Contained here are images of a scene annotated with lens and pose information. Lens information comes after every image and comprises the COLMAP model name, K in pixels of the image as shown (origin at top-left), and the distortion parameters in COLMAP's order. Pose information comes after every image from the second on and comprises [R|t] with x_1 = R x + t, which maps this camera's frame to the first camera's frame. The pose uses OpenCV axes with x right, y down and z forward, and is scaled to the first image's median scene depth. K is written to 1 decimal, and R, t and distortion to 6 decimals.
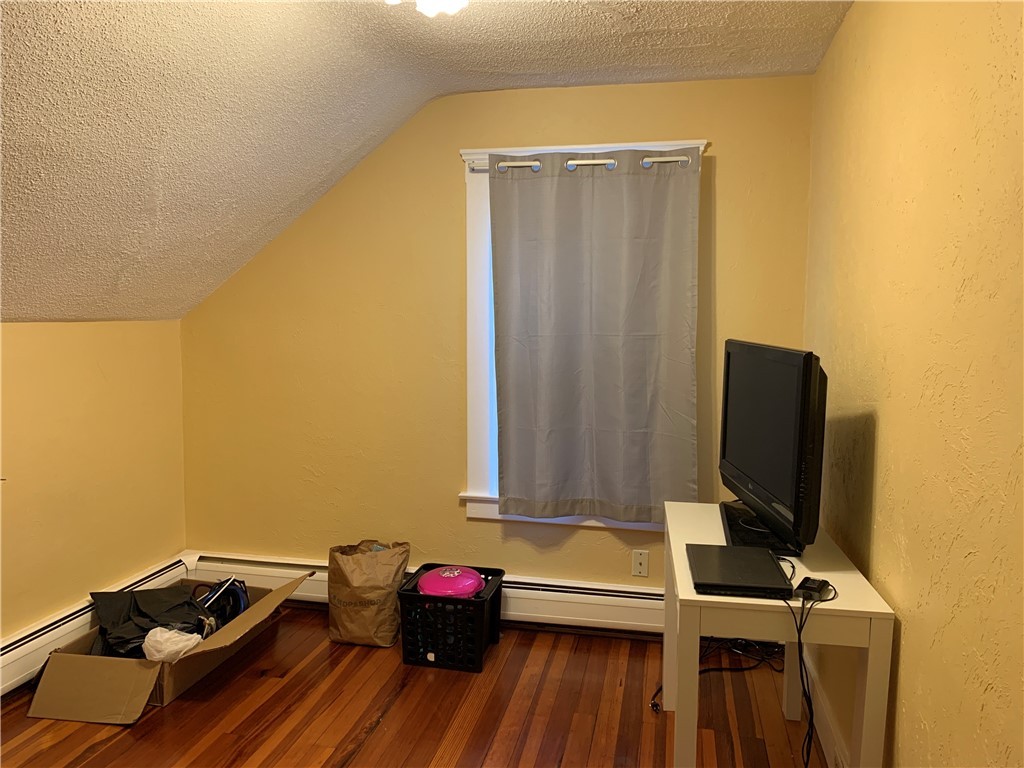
lens RADIAL K [[791.3, 0, 510.9], [0, 791.3, 383.8], [0, 0, 1]] dist [0.039886, -0.051401]
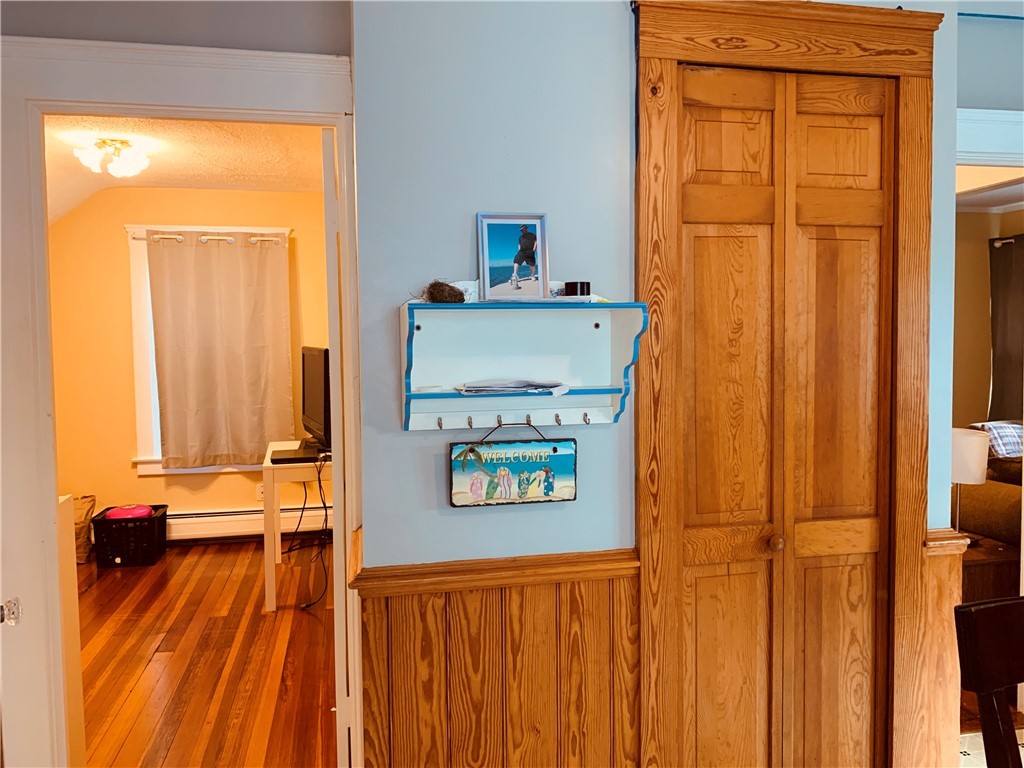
lens RADIAL K [[791.3, 0, 488.1], [0, 791.3, 378.6], [0, 0, 1]] dist [0.039886, -0.051401]
pose [[0.922243, -0.035695, 0.384959, -0.020495], [0.049914, 0.998388, -0.027003, 0.068543], [-0.383375, 0.044119, 0.922538, -0.631853]]
